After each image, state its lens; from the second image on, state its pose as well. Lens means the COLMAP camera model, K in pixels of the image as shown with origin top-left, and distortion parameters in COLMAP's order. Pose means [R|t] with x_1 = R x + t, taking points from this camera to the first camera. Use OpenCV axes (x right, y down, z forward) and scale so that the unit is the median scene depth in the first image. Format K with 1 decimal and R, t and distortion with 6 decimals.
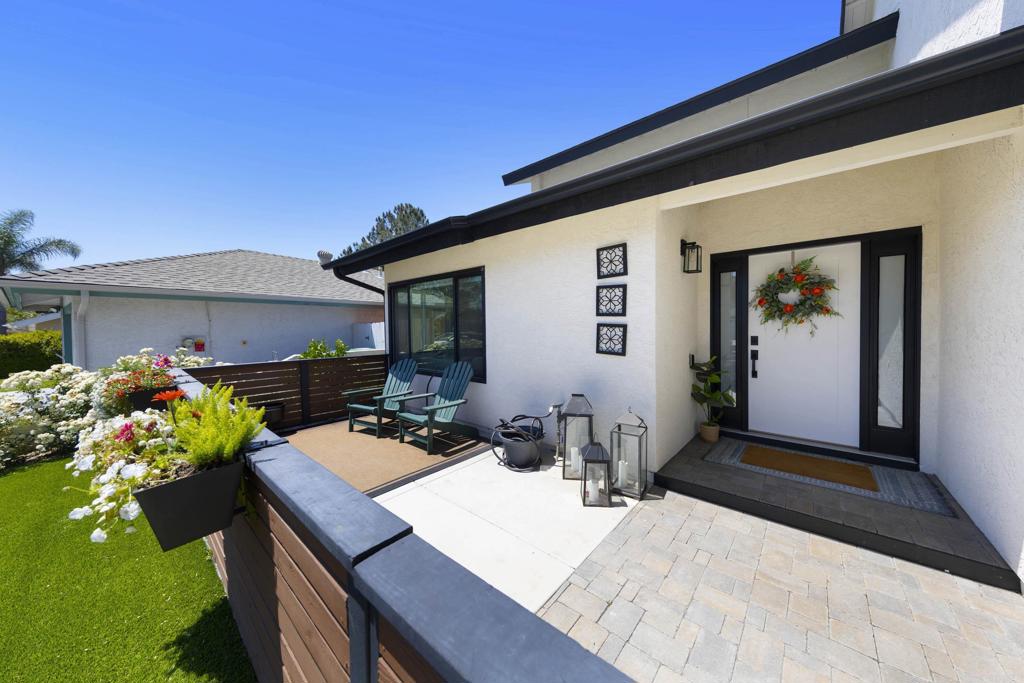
lens RADIAL K [[328.7, 0, 506.6], [0, 328.7, 340.6], [0, 0, 1]] dist [0.000227, -0.000023]
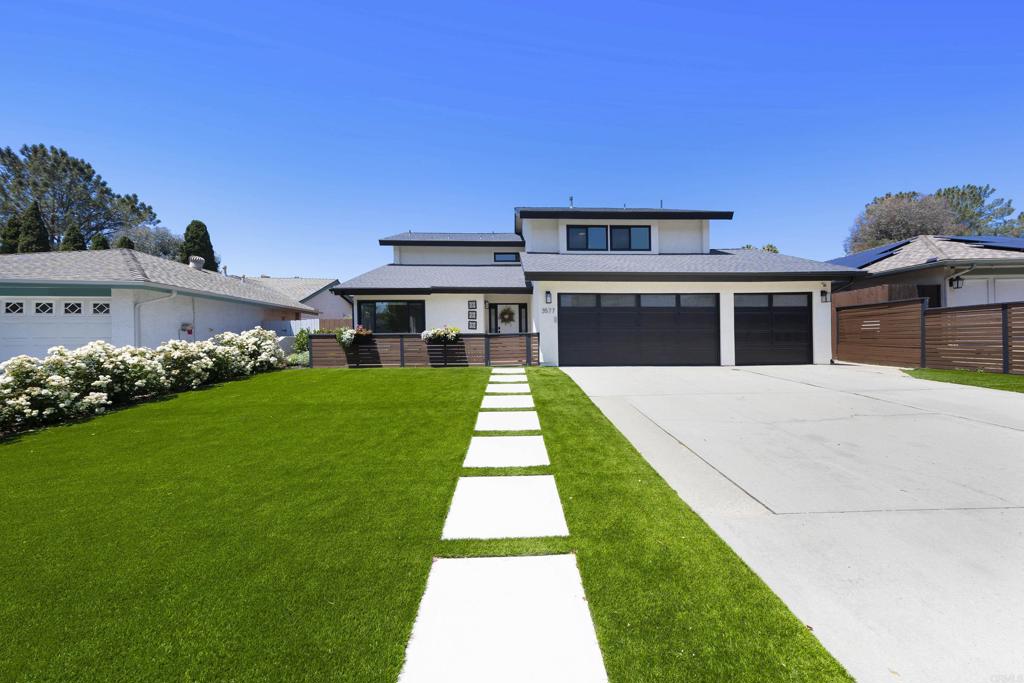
lens RADIAL K [[330.2, 0, 510.0], [0, 330.2, 339.8], [0, 0, 1]] dist [0.001872, 0.000154]
pose [[0.735456, 0.002953, 0.677566, -0.087109], [0.025392, 0.999168, -0.031917, 0.013314], [-0.677097, 0.040678, 0.734769, -0.093841]]
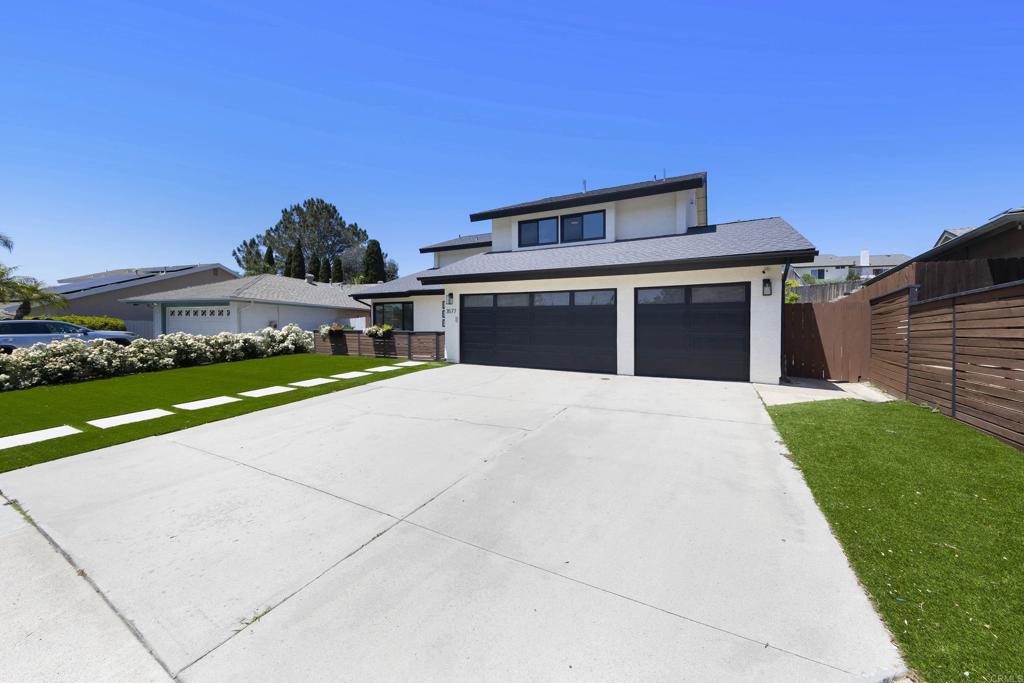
lens RADIAL K [[359.5, 0, 506.5], [0, 359.5, 340.7], [0, 0, 1]] dist [-0.000739, -0.000066]
pose [[0.972768, 0.020261, 0.230896, 0.001042], [-0.016684, 0.999709, -0.017432, 0.012948], [-0.231182, 0.013105, 0.972822, -0.163802]]
